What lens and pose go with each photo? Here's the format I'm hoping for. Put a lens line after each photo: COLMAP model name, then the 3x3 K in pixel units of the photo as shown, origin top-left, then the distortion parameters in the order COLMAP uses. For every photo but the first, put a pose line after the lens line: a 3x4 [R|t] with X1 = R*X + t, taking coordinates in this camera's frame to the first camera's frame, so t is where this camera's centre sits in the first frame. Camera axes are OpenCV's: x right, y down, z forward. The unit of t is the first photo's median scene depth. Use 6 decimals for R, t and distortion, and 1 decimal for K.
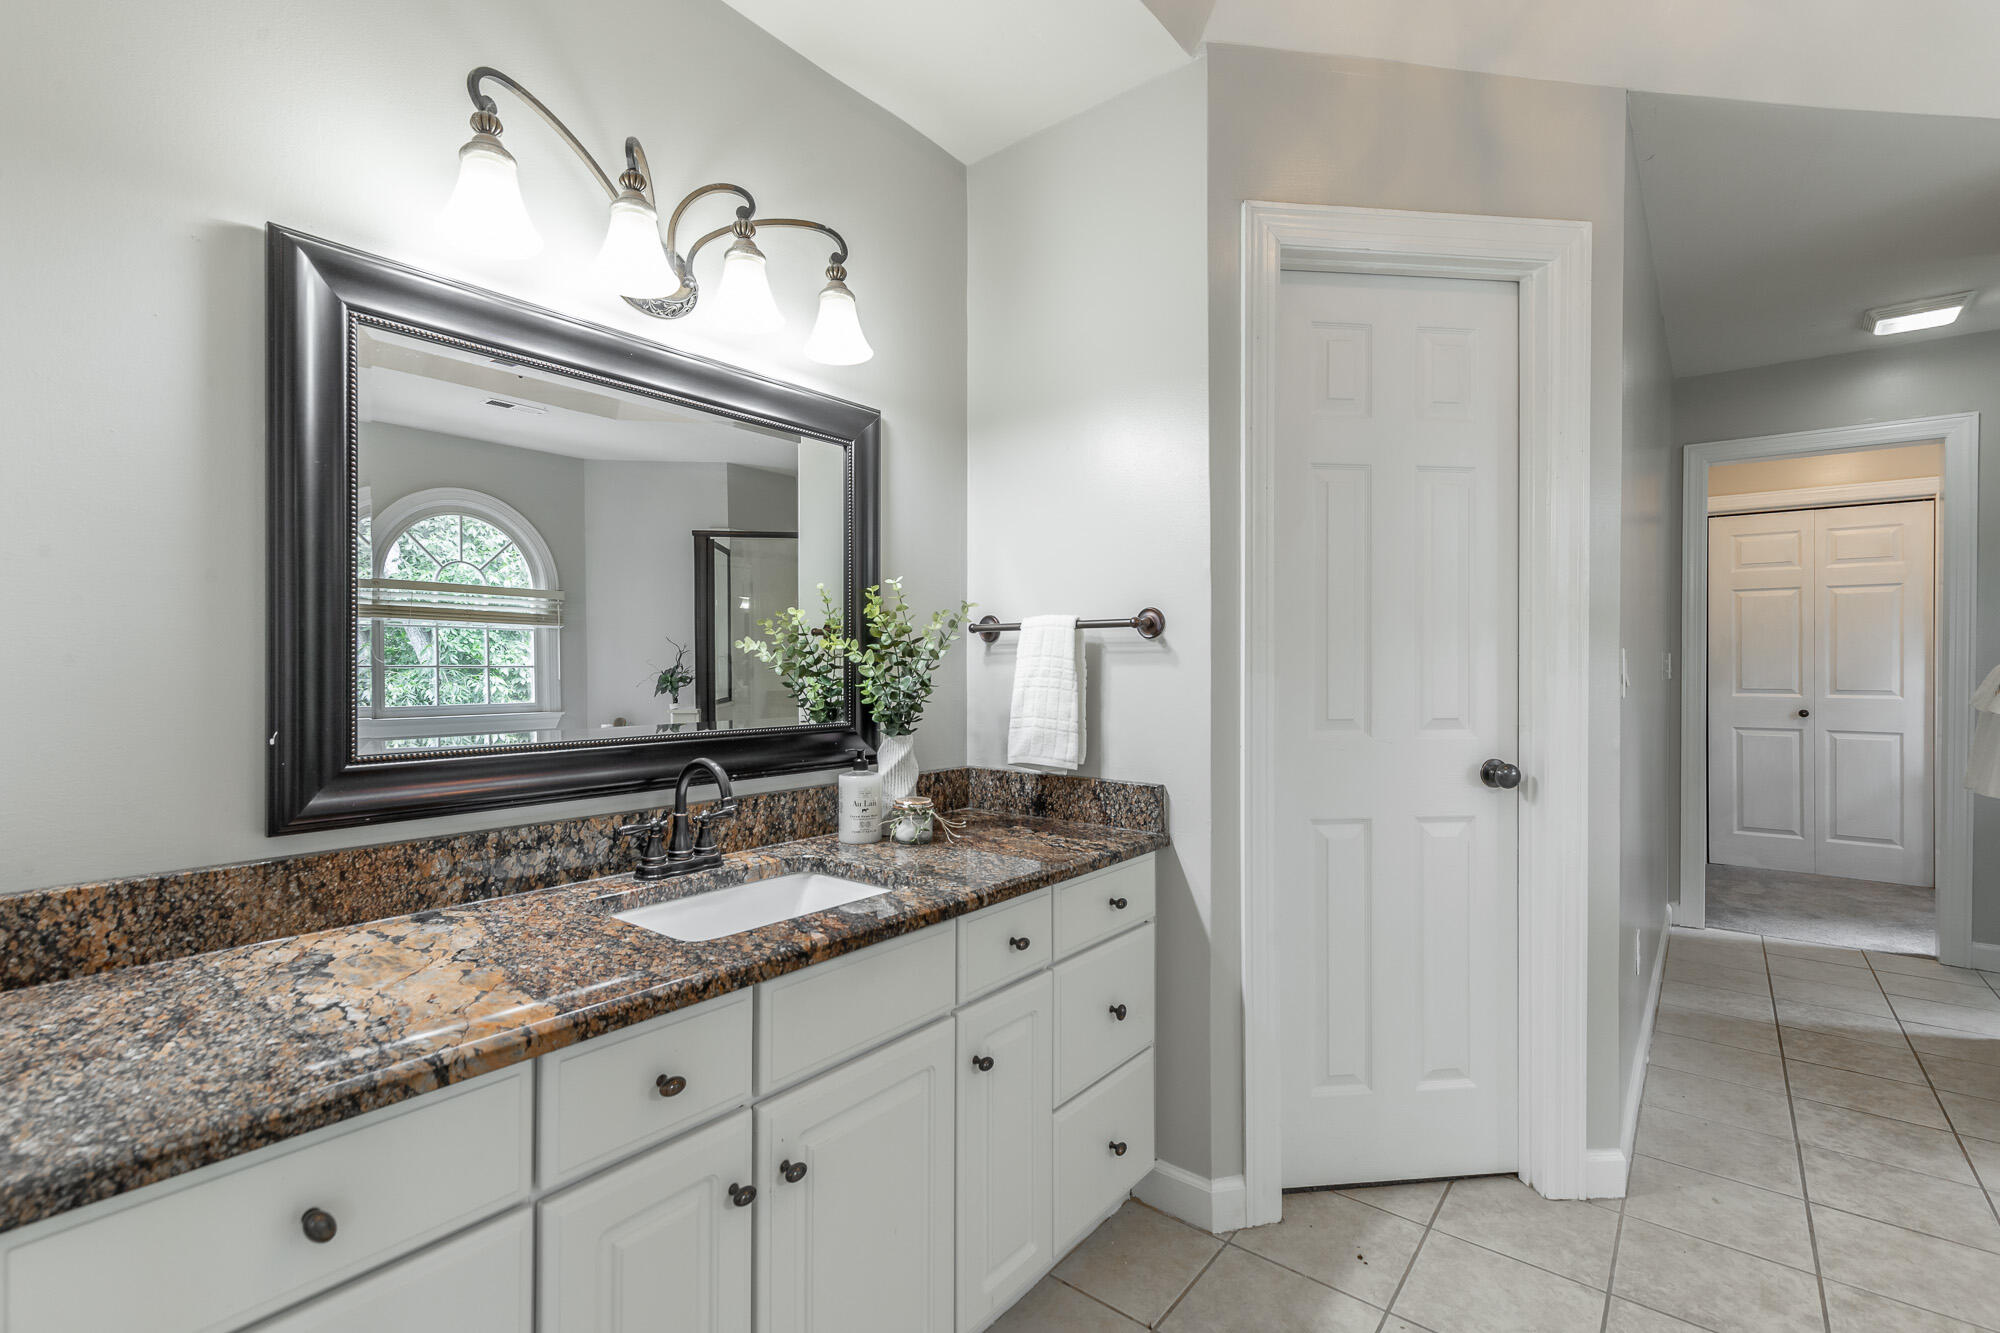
lens RADIAL K [[910.0, 0, 1004.3], [0, 910.0, 650.2], [0, 0, 1]] dist [0.007816, 0.000301]
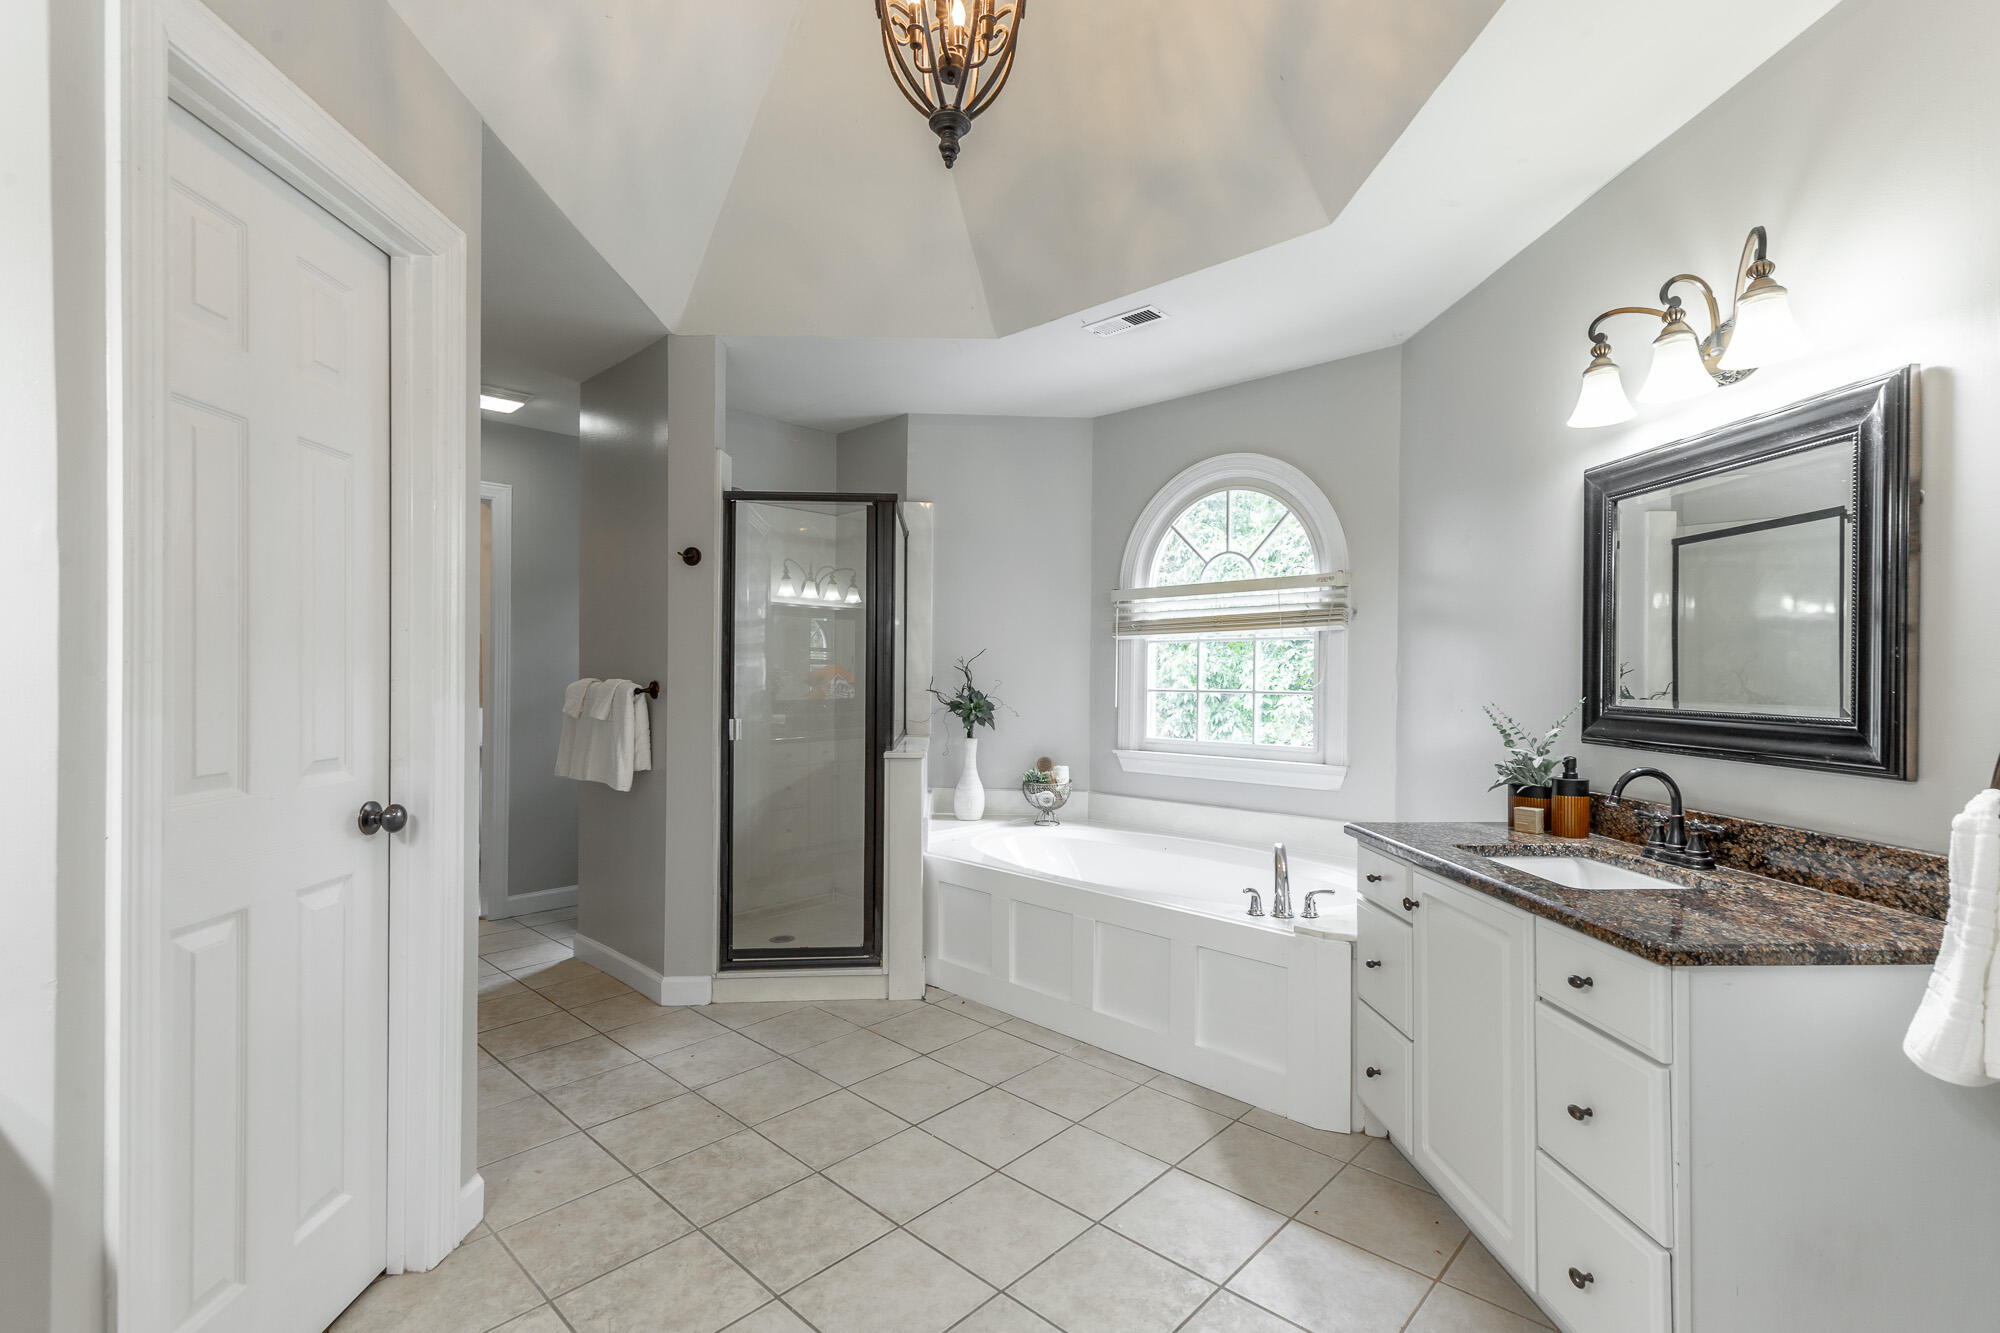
lens RADIAL K [[910.0, 0, 994.5], [0, 910.0, 665.3], [0, 0, 1]] dist [0.007816, 0.000301]
pose [[0.092951, 0.008291, 0.995636, -0.265052], [-0.010459, 0.999918, -0.007350, -0.008453], [-0.995616, -0.009730, 0.093030, 0.339454]]
